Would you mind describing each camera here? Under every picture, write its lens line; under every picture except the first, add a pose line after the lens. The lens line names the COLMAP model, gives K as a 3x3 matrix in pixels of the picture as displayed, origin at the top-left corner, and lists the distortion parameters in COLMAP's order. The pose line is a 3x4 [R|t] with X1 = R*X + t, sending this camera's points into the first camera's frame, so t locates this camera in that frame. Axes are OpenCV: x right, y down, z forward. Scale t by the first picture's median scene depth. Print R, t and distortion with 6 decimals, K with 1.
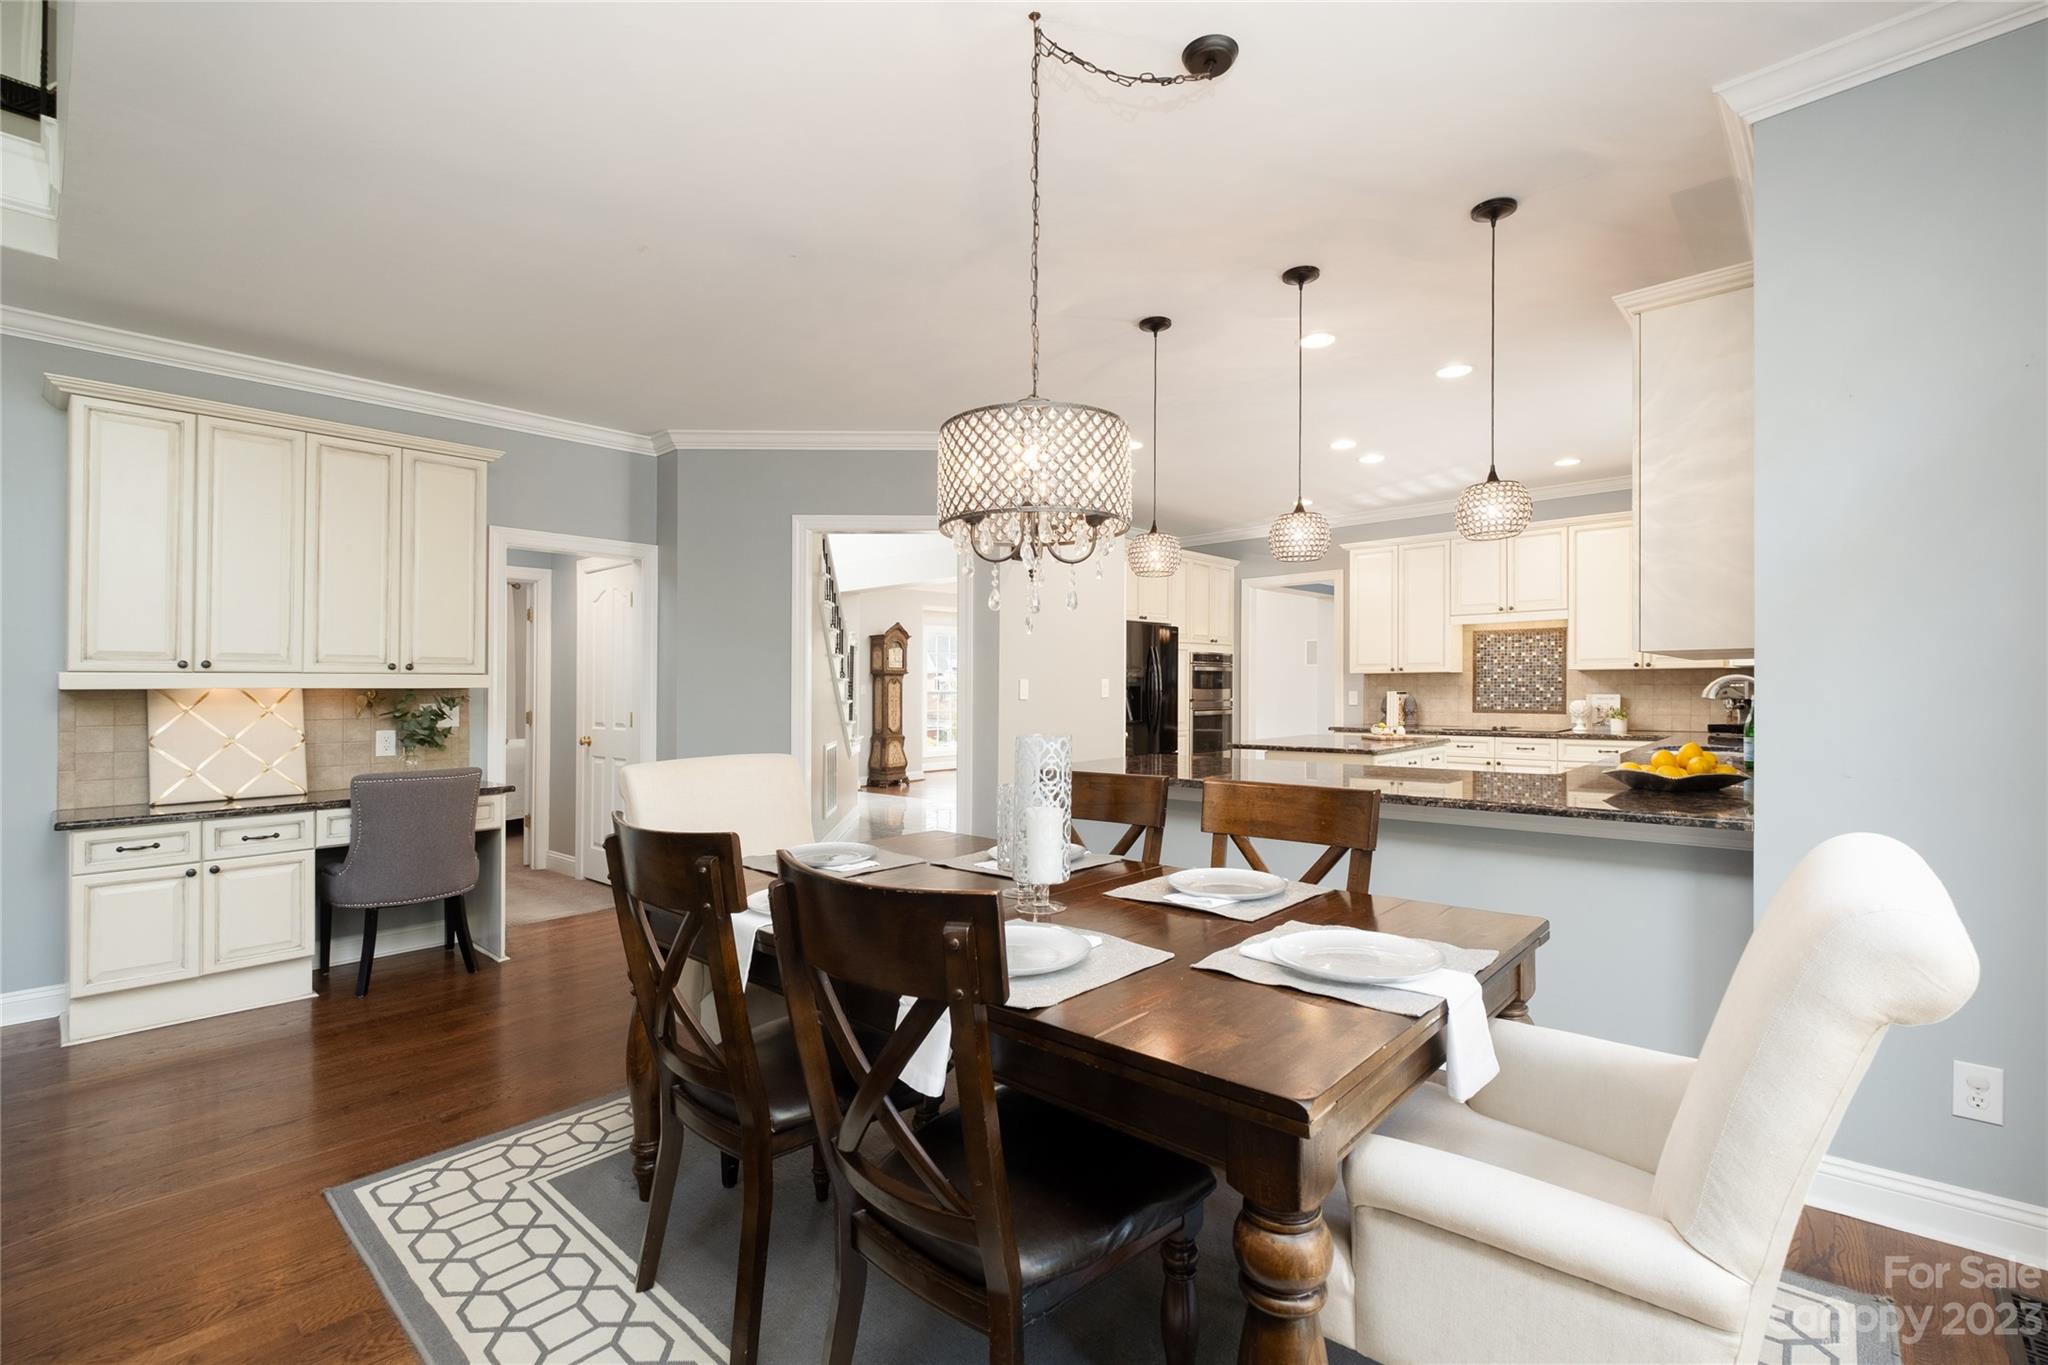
lens RADIAL K [[908.7, 0, 1029.5], [0, 908.7, 708.3], [0, 0, 1]] dist [0.001479, 0.000081]
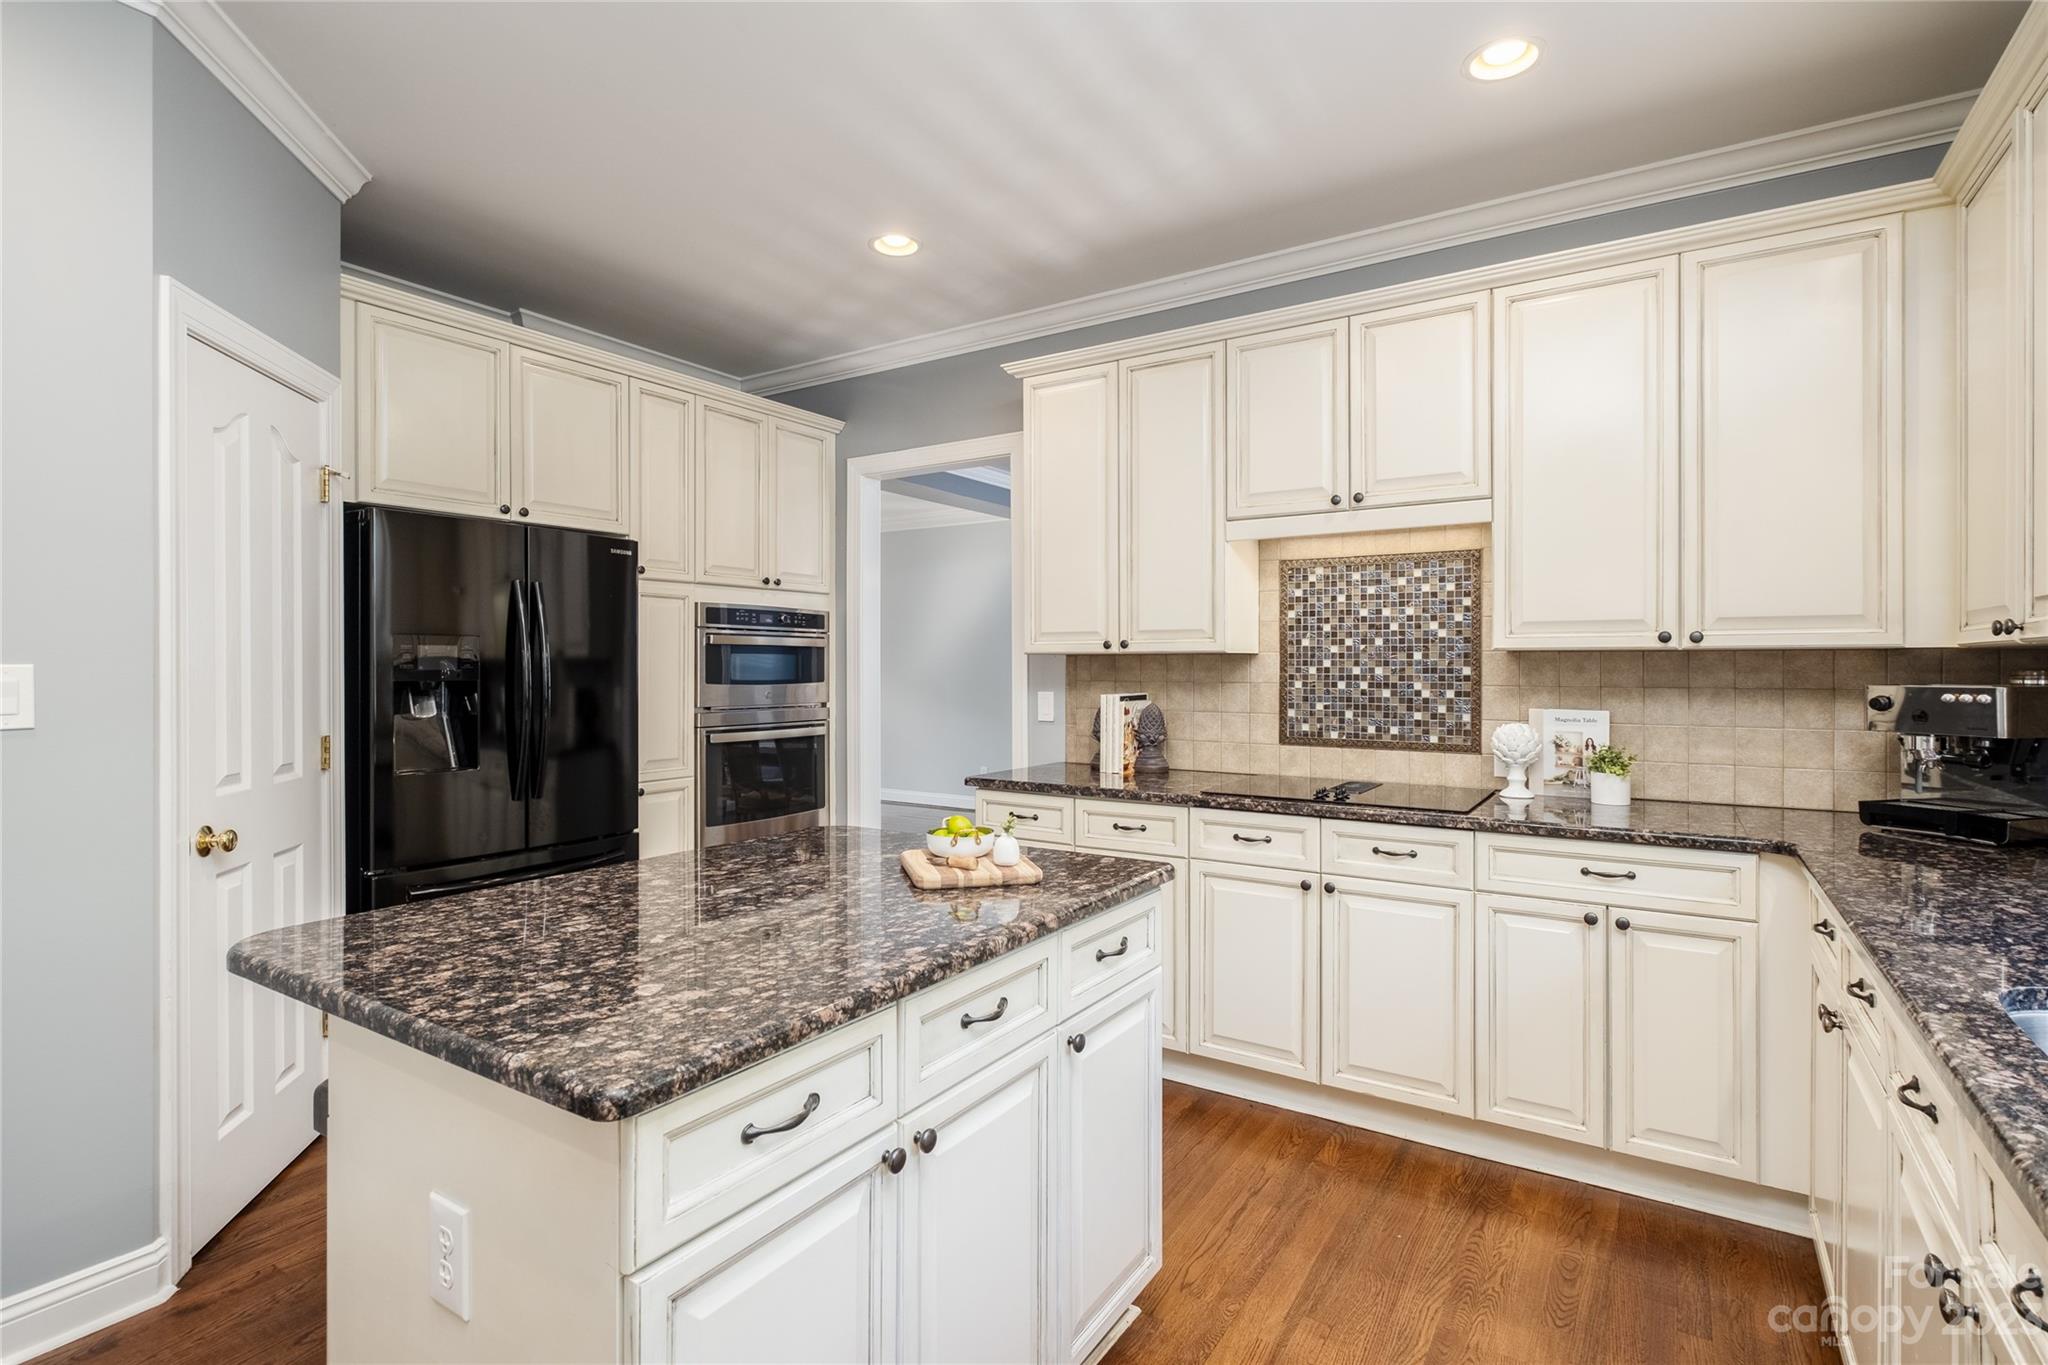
lens RADIAL K [[980.8, 0, 1036.2], [0, 980.8, 673.1], [0, 0, 1]] dist [0.000481, -0.000386]
pose [[0.986503, 0.006840, 0.163600, 0.299754], [-0.004013, 0.999837, -0.017608, -0.021618], [-0.163694, 0.016714, 0.986370, 0.561711]]
